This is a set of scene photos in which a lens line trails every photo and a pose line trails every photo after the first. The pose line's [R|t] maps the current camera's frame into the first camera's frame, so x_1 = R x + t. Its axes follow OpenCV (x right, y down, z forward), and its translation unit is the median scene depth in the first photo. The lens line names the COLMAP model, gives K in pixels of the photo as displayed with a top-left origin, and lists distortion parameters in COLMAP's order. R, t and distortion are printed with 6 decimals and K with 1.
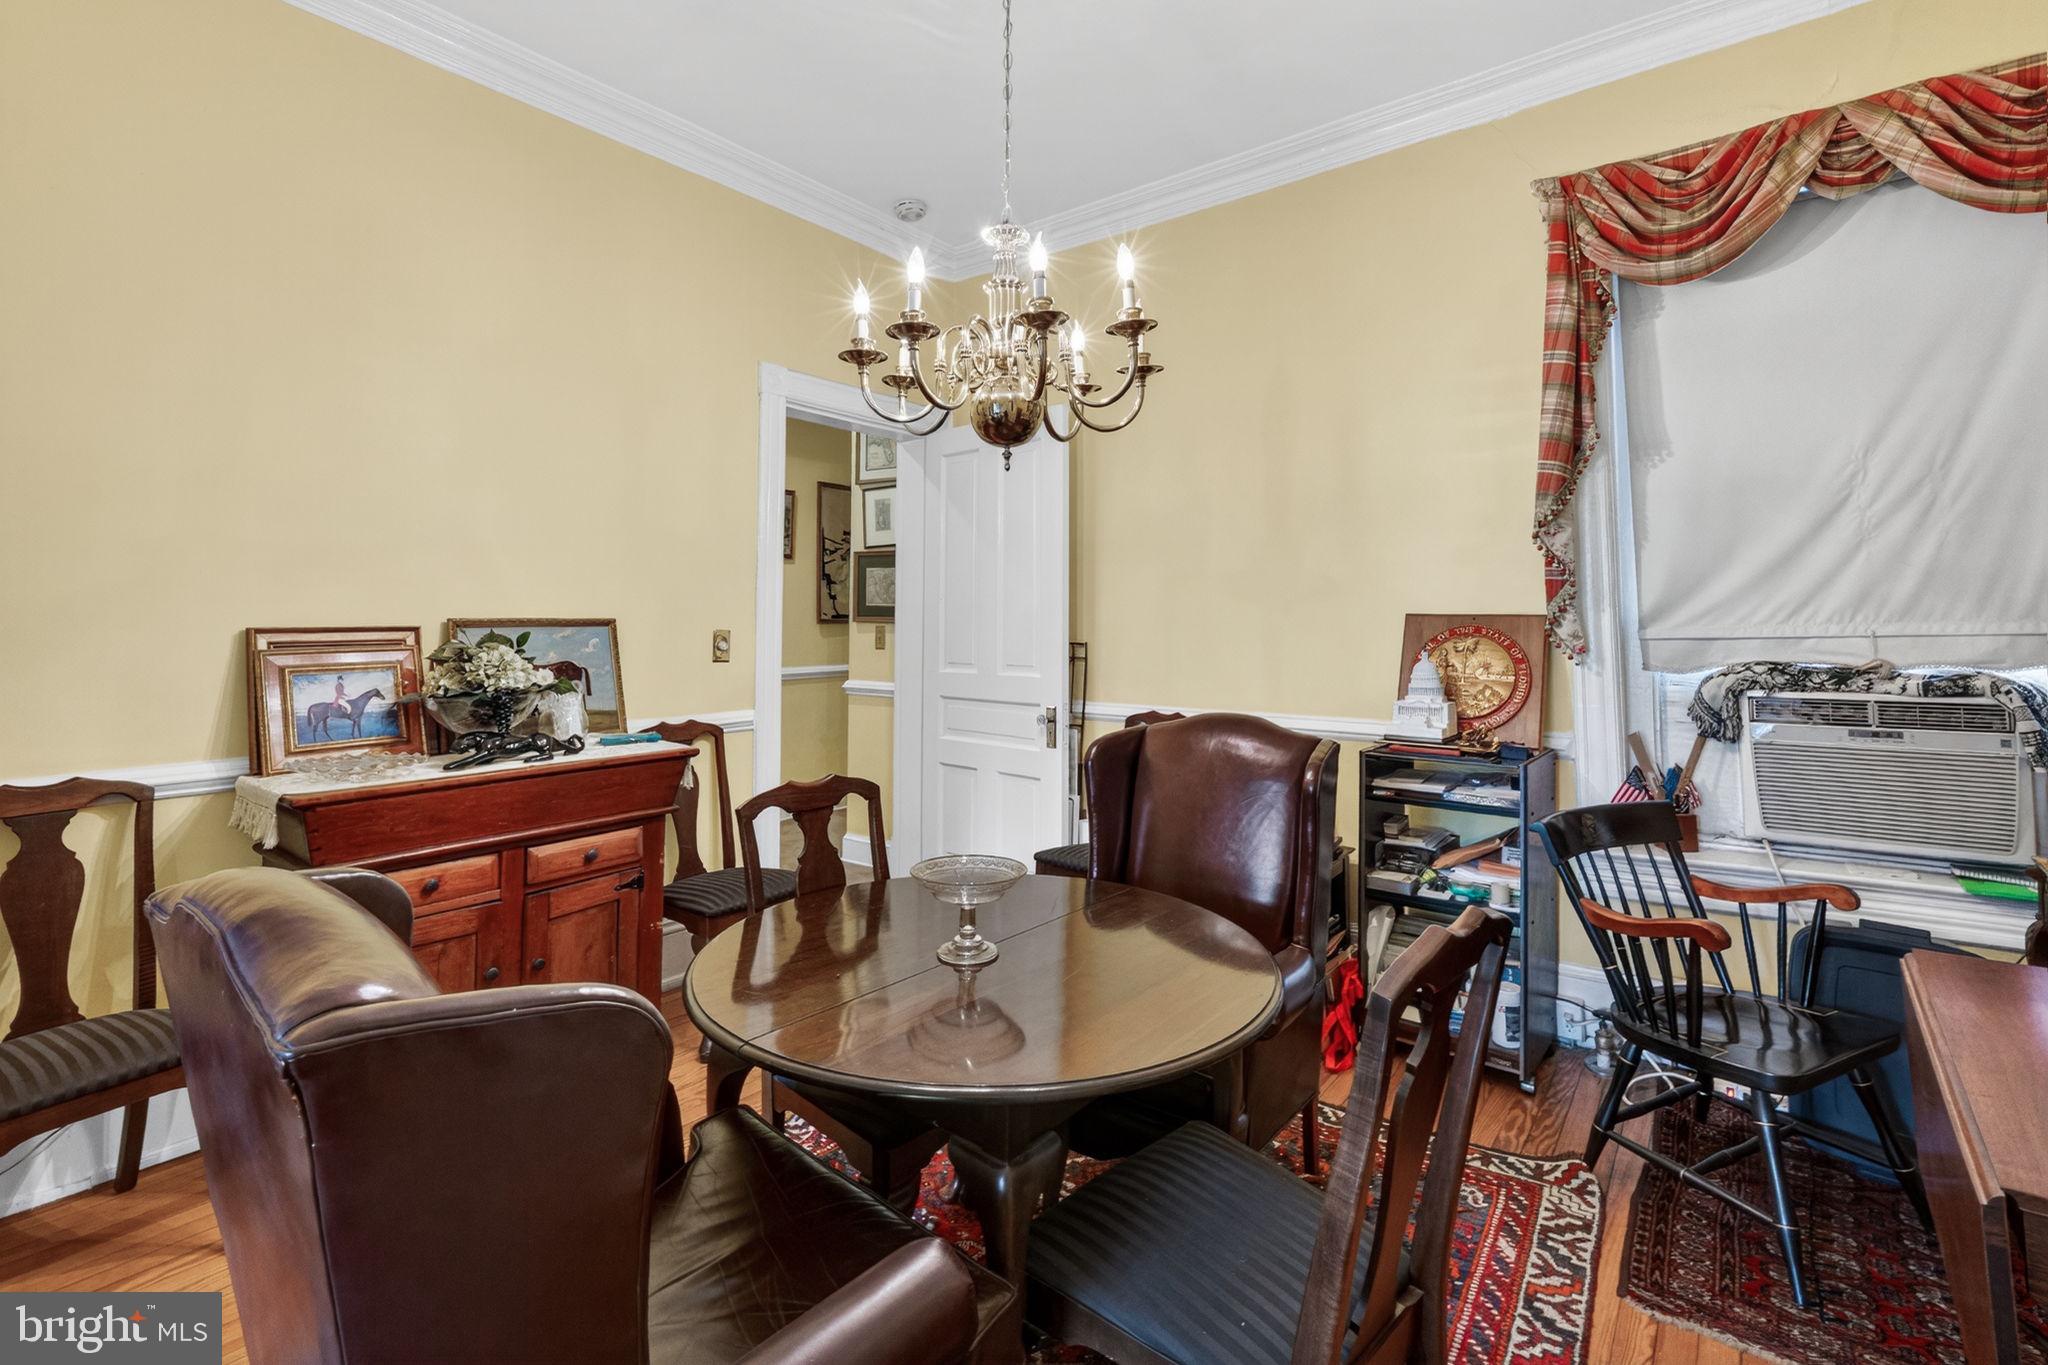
lens RADIAL K [[926.2, 0, 1029.5], [0, 926.2, 561.7], [0, 0, 1]] dist [-0.005475, 0.000154]
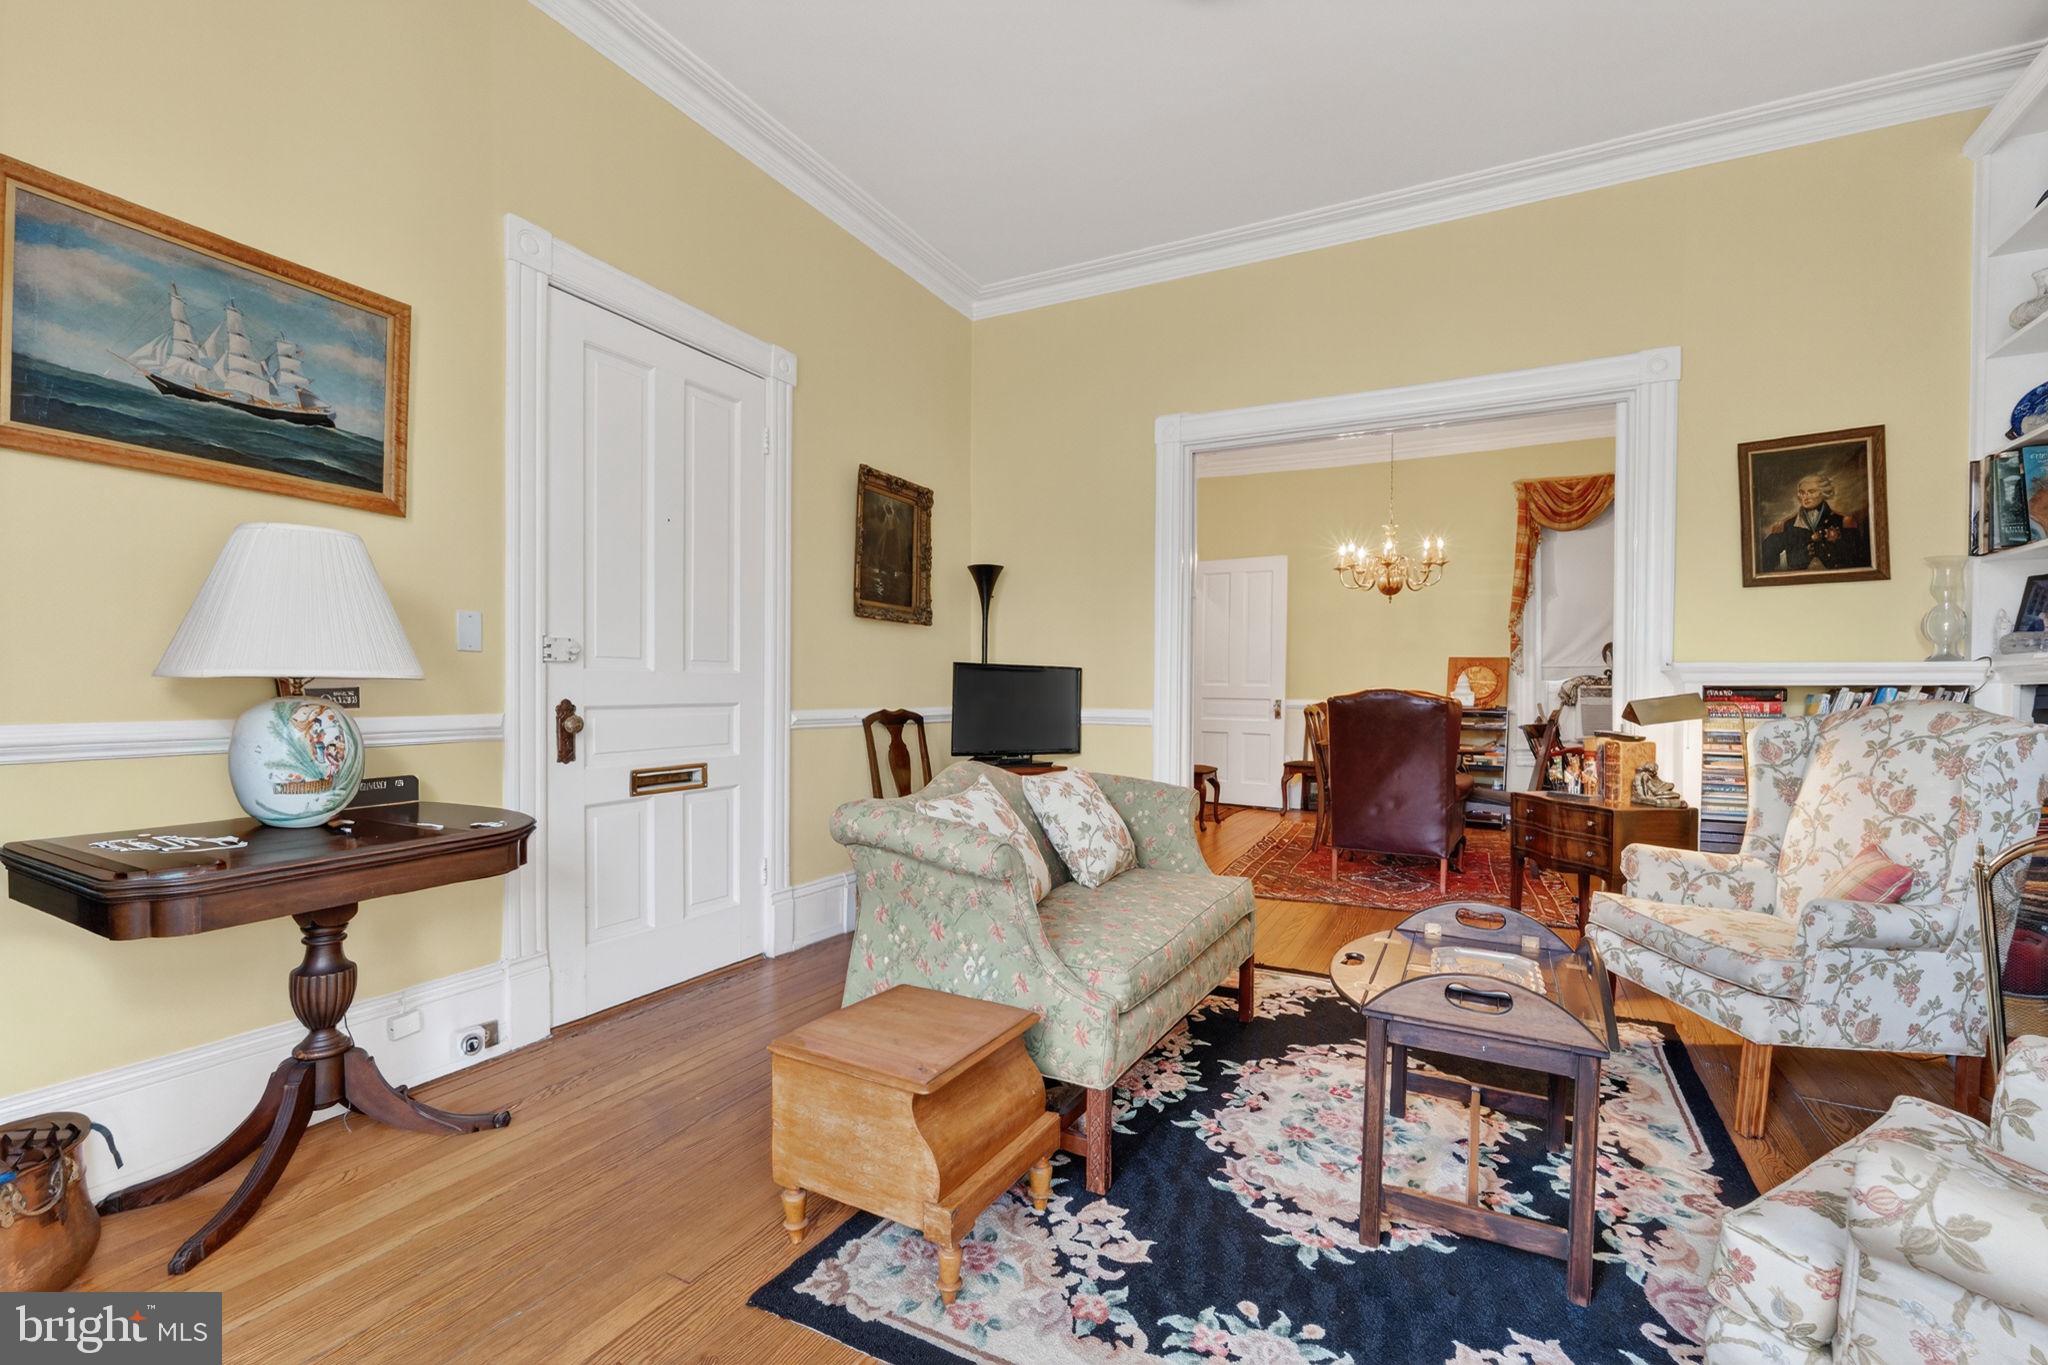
lens RADIAL K [[895.0, 0, 1025.7], [0, 895.0, 690.2], [0, 0, 1]] dist [-0.004217, -0.000172]
pose [[0.982482, 0.012686, 0.185924, -1.319201], [-0.025679, 0.997379, 0.067643, 0.016316], [-0.184579, -0.071232, 0.980233, -1.284691]]
